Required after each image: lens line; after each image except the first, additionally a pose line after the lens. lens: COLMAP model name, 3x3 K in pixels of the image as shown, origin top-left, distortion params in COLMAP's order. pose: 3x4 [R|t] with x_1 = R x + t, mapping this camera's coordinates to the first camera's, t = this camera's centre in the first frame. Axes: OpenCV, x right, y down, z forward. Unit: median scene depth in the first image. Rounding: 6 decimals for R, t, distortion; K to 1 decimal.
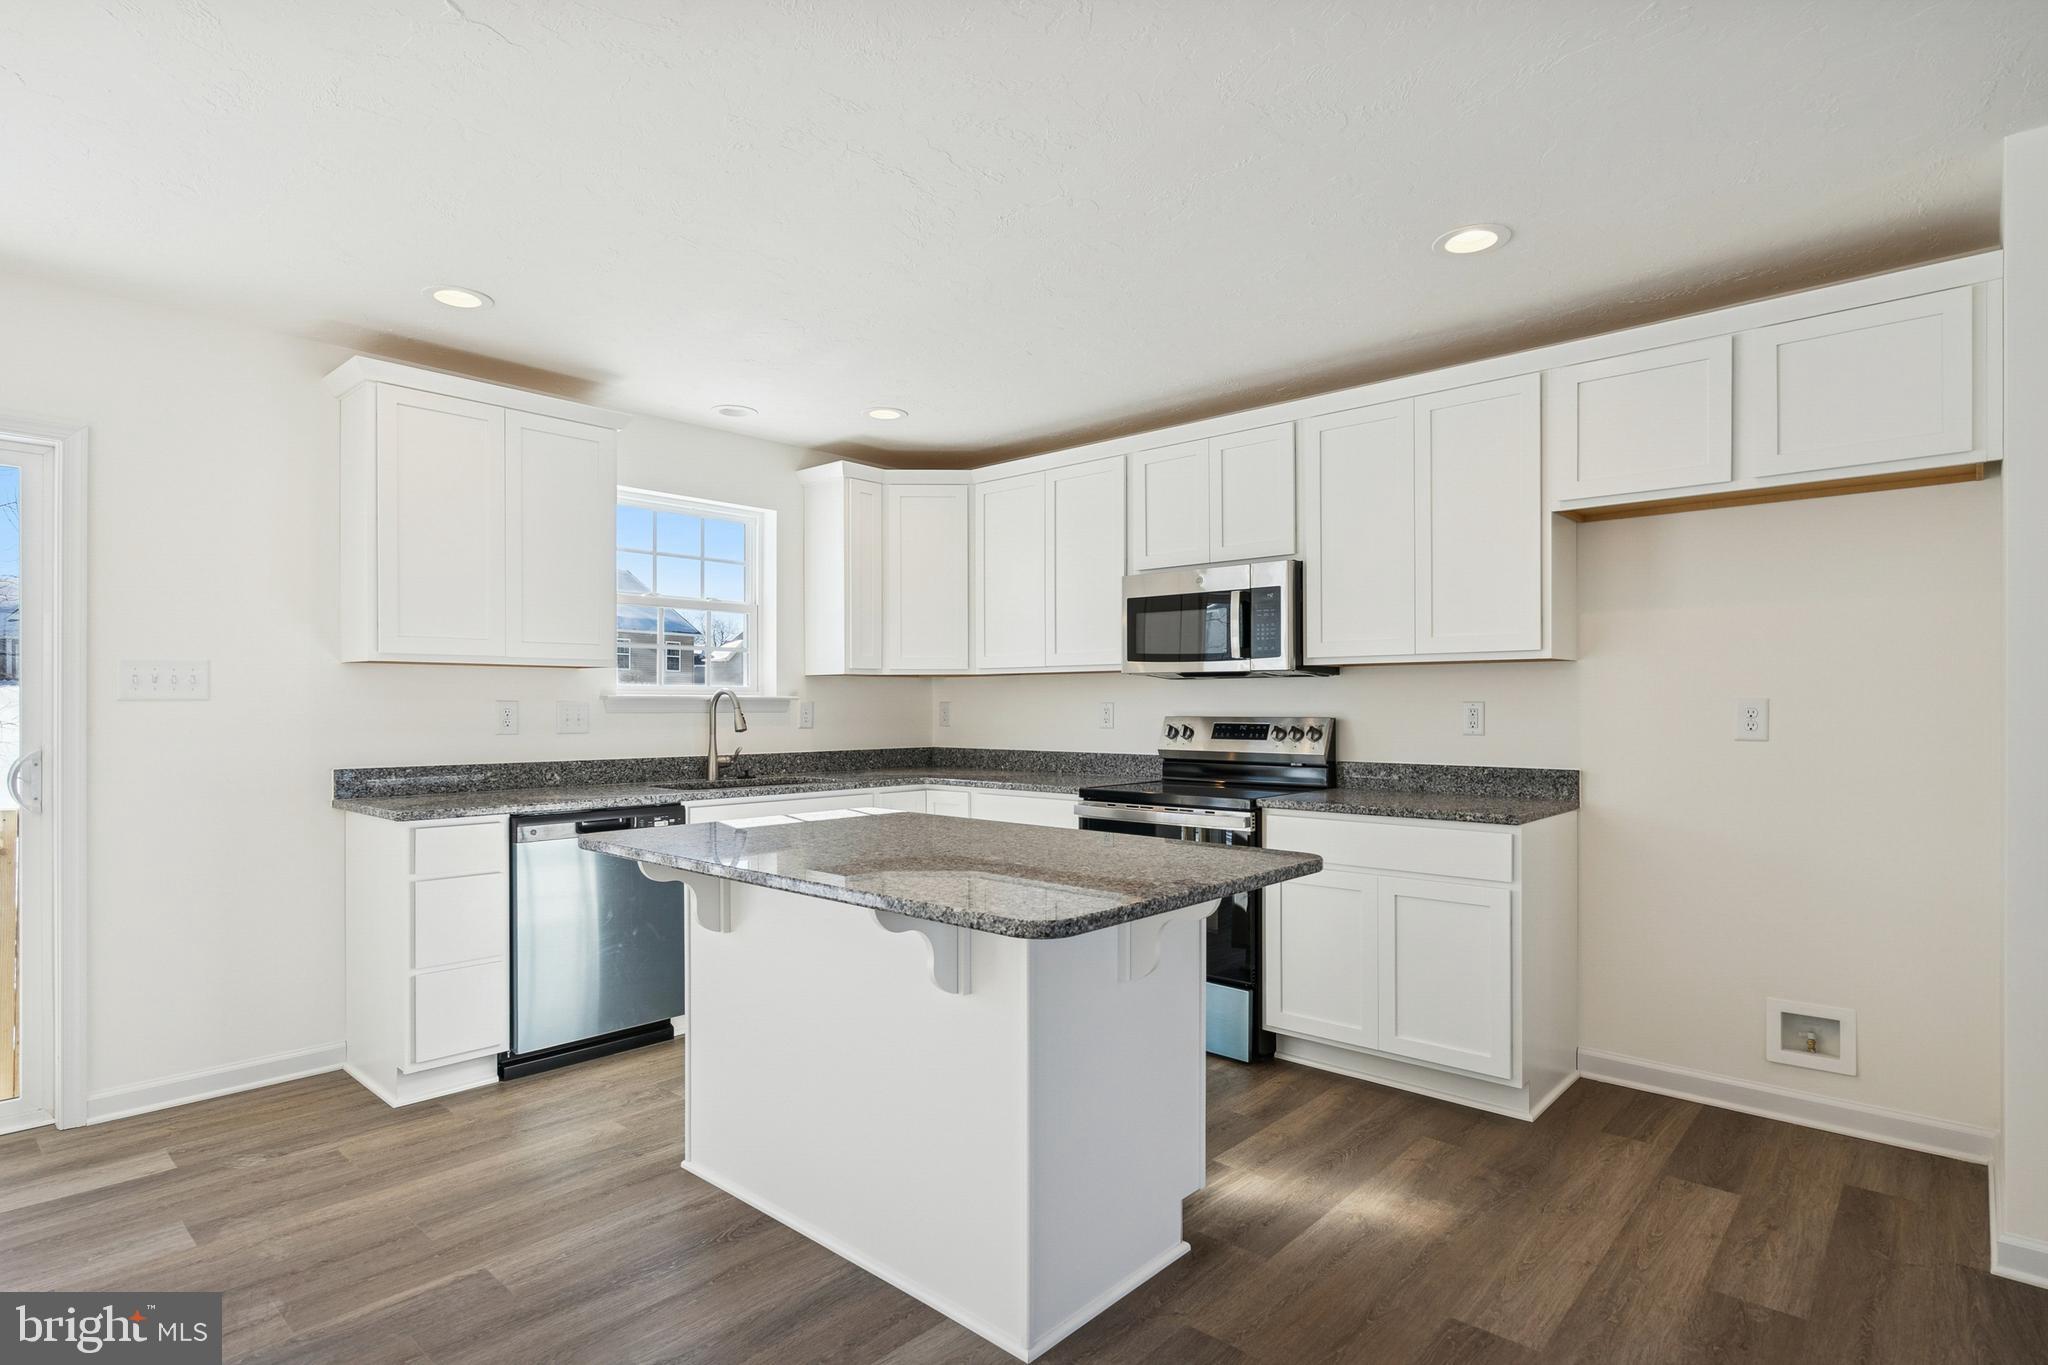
lens RADIAL K [[1061.6, 0, 1022.4], [0, 1061.6, 709.3], [0, 0, 1]] dist [-0.002551, 0.000040]
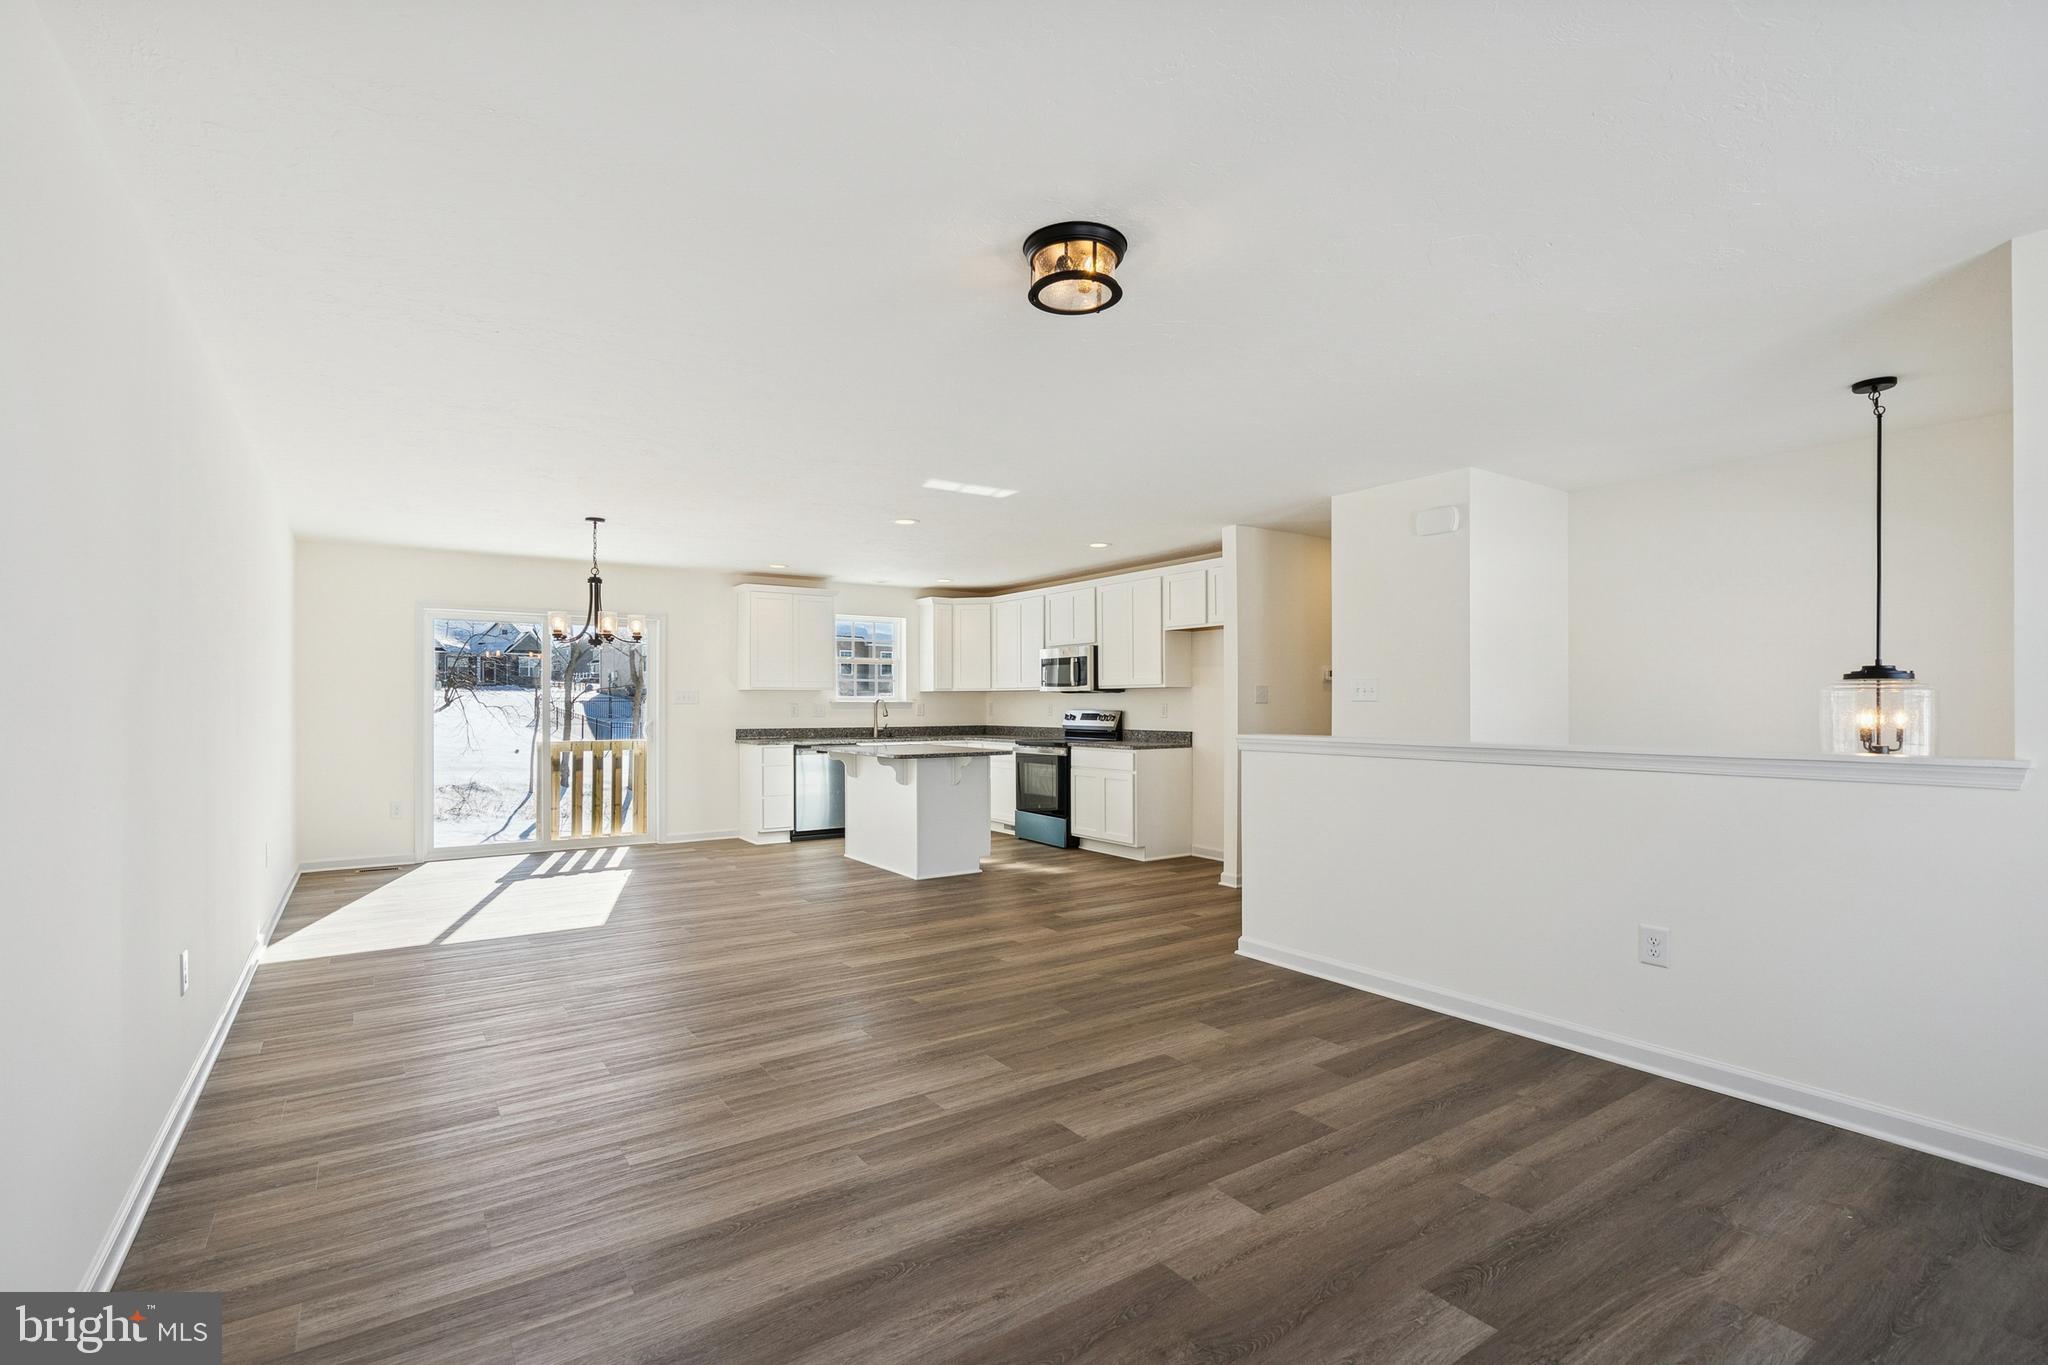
lens RADIAL K [[948.1, 0, 1017.8], [0, 948.1, 711.8], [0, 0, 1]] dist [0.002731, 0.000279]
pose [[0.972911, 0.001486, -0.231175, 0.589165], [-0.000656, 0.999993, 0.003663, 0.002717], [0.231179, -0.003412, 0.972905, -1.141640]]
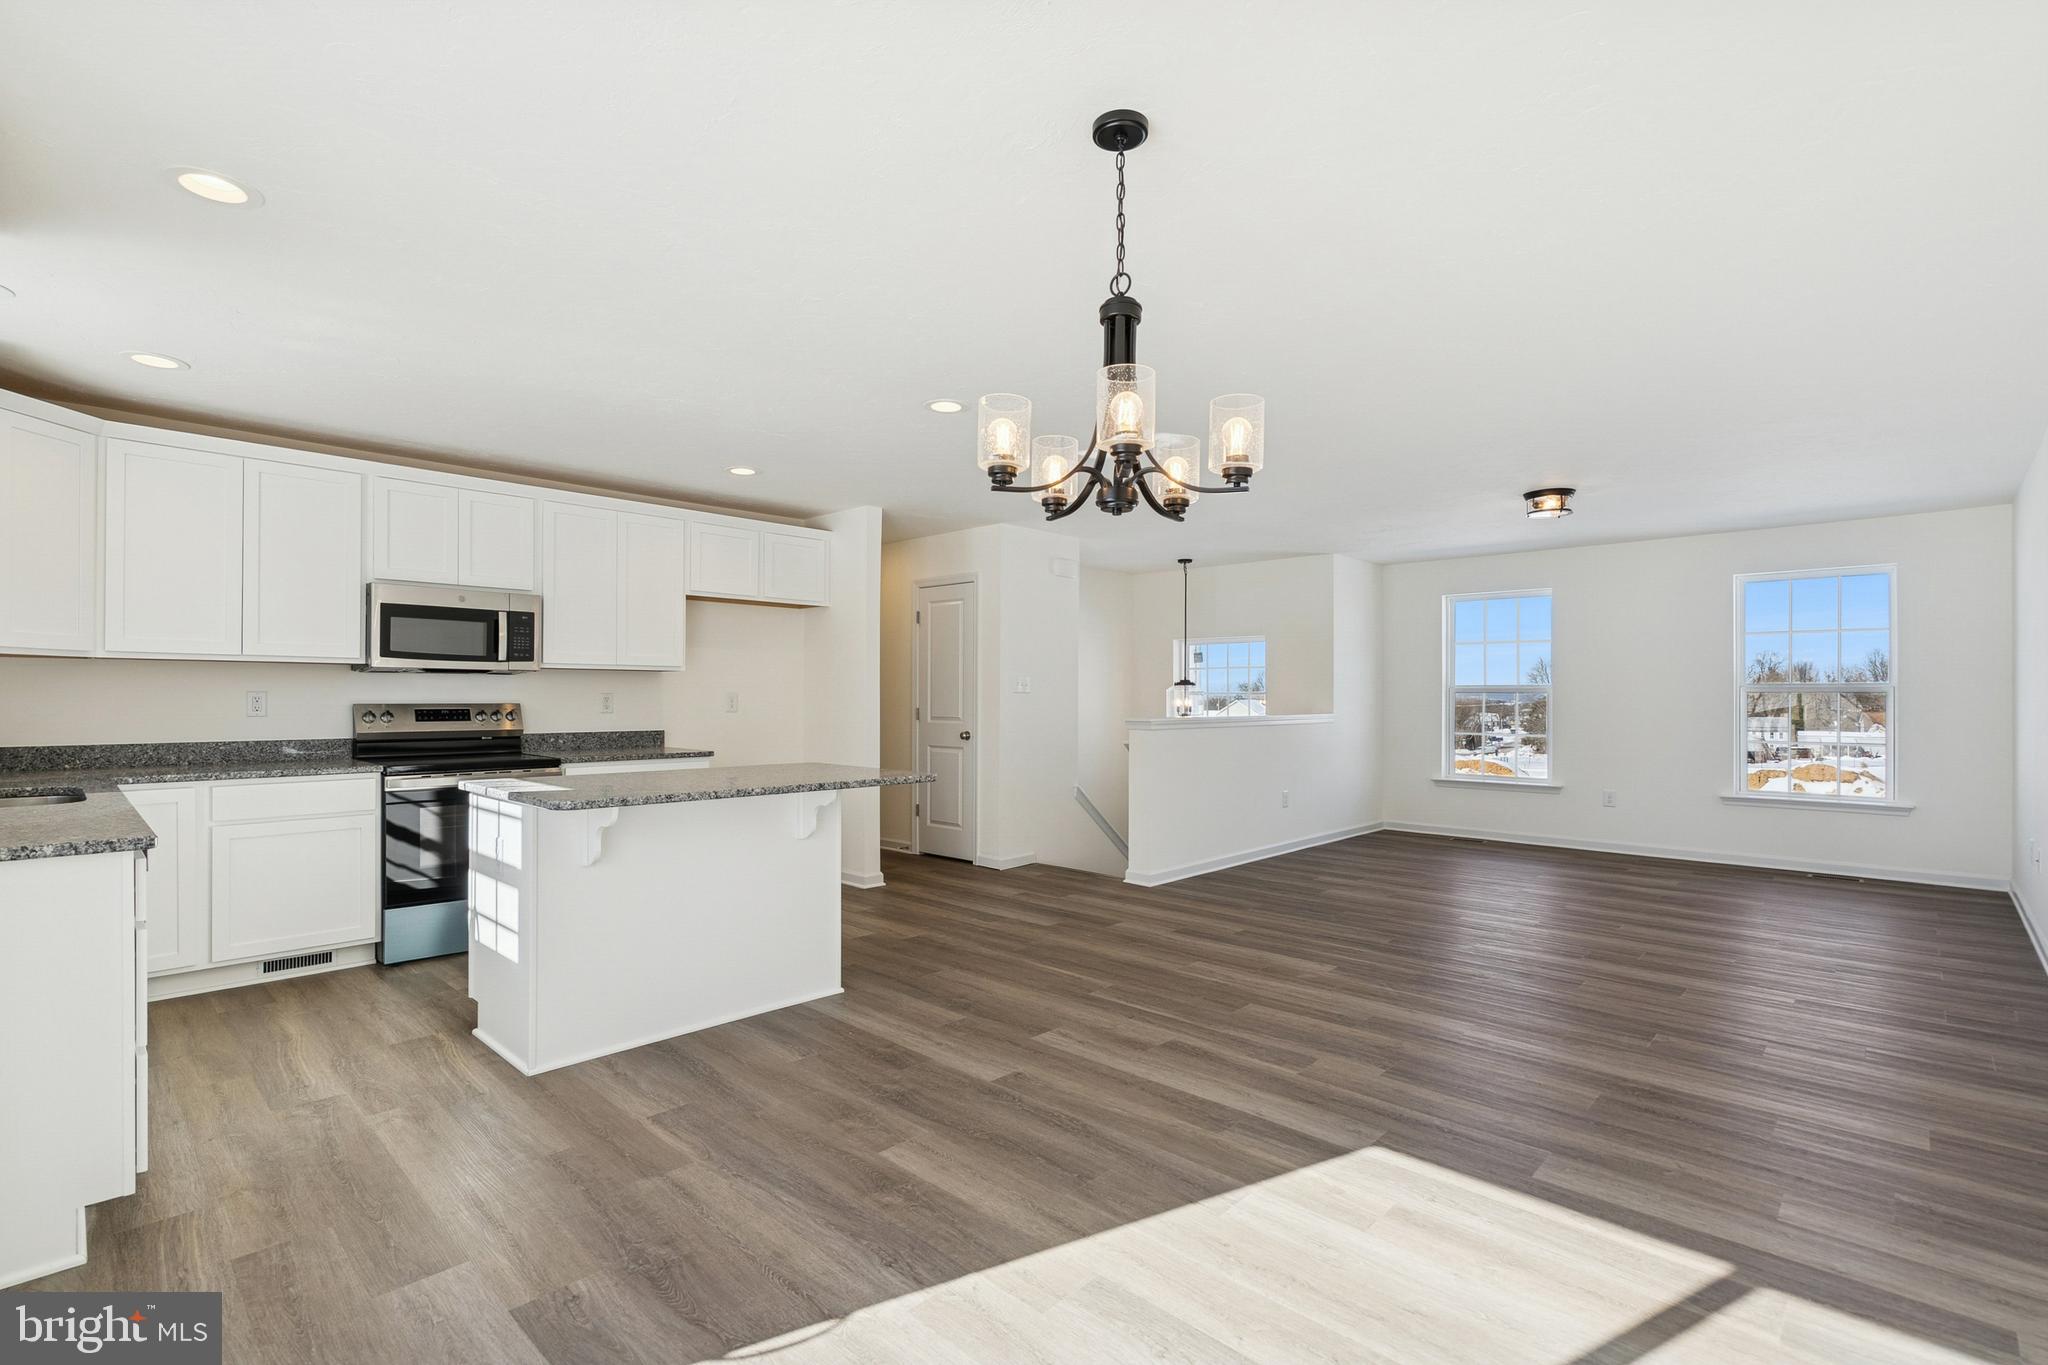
lens RADIAL K [[924.9, 0, 1020.1], [0, 924.9, 699.8], [0, 0, 1]] dist [0.001728, 0.000069]
pose [[0.027653, -0.004118, 0.999609, -1.002200], [0.000524, 0.999991, 0.004105, -0.002249], [-0.999617, 0.000410, 0.027655, 0.301678]]
